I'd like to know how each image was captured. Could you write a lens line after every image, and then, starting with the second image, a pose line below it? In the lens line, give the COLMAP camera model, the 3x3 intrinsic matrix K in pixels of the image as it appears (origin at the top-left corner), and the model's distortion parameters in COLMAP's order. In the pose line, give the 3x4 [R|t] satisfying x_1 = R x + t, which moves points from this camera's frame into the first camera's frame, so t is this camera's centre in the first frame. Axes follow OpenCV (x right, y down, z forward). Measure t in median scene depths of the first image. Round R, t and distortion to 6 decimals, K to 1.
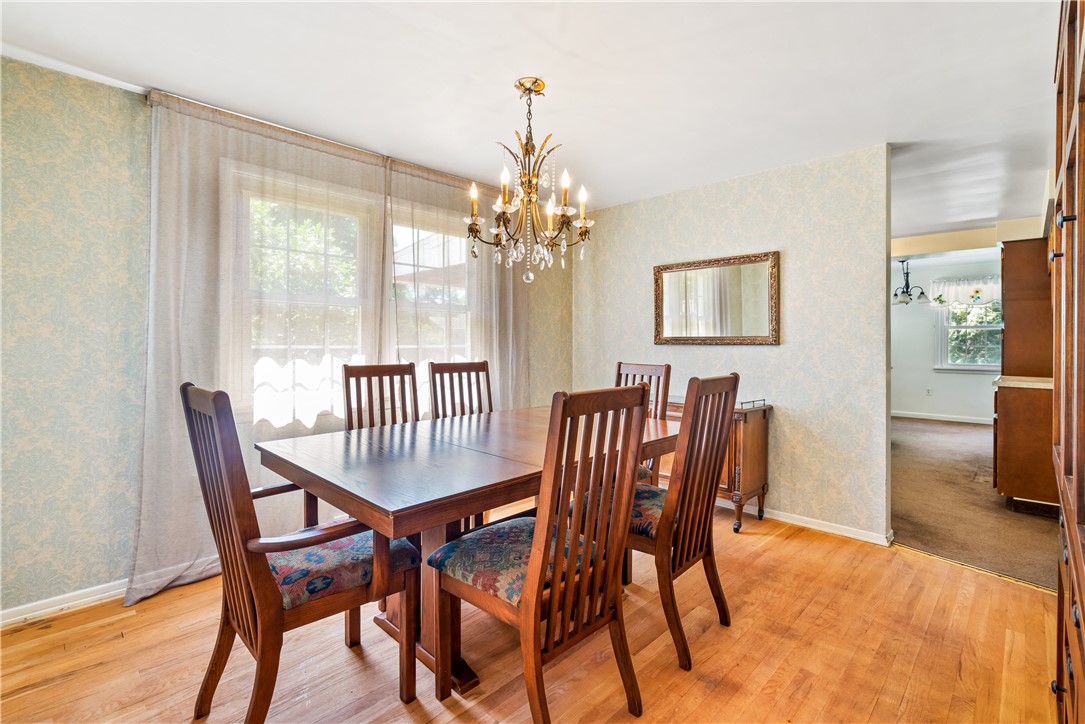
lens RADIAL K [[495.1, 0, 545.2], [0, 495.1, 346.6], [0, 0, 1]] dist [-0.003752, 0.002532]
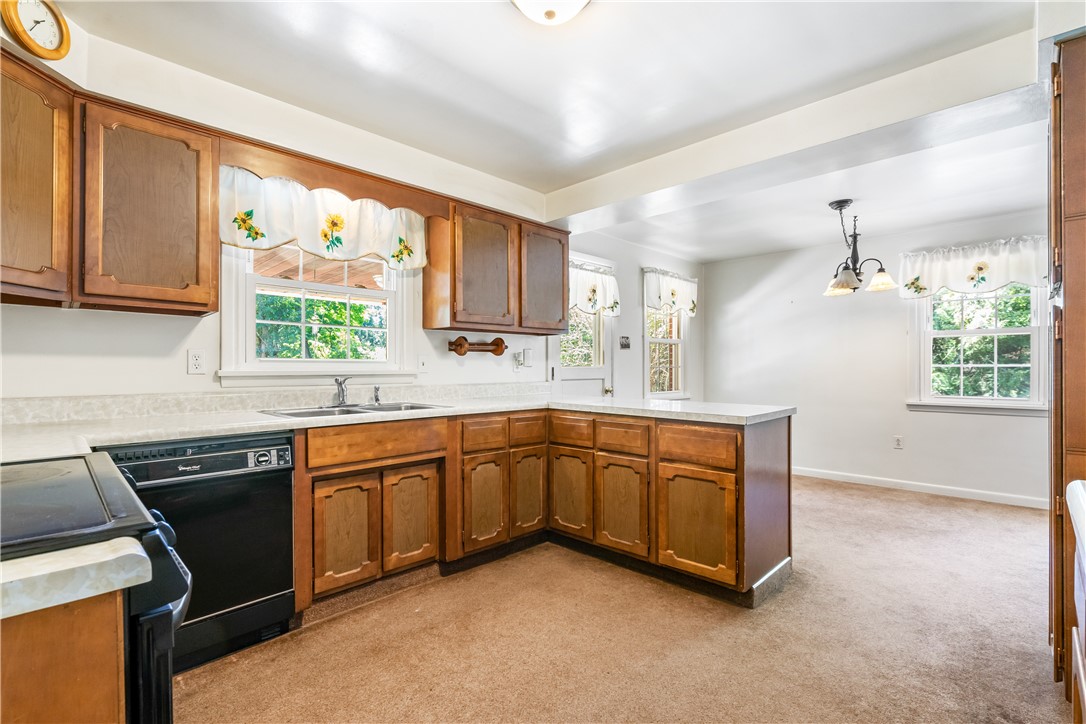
lens RADIAL K [[495.6, 0, 542.4], [0, 495.6, 366.3], [0, 0, 1]] dist [-0.003752, 0.002532]
pose [[0.999965, -0.005996, -0.005912, 0.376492], [0.005930, 0.999921, -0.011069, 0.004303], [0.005978, 0.011033, 0.999921, 0.433246]]
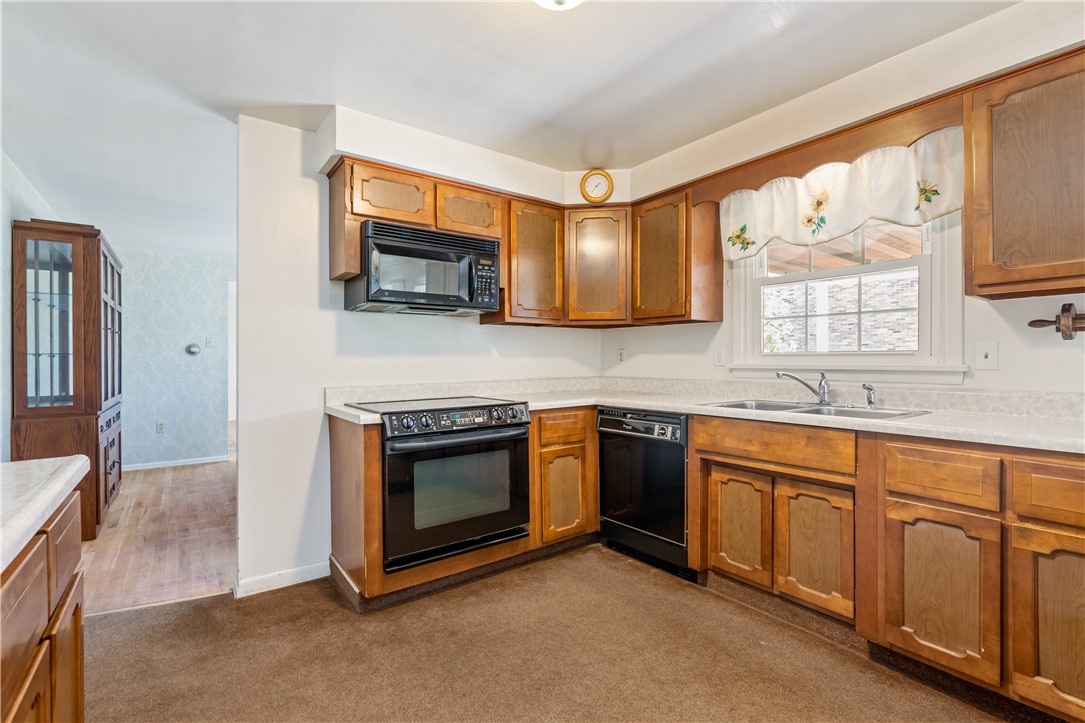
lens RADIAL K [[495.1, 0, 525.0], [0, 495.1, 360.4], [0, 0, 1]] dist [-0.003752, 0.002532]
pose [[-0.183213, -0.008126, -0.983040, 0.583200], [-0.010339, 0.999926, -0.006339, 0.003543], [0.983019, 0.009003, -0.183283, 0.664781]]
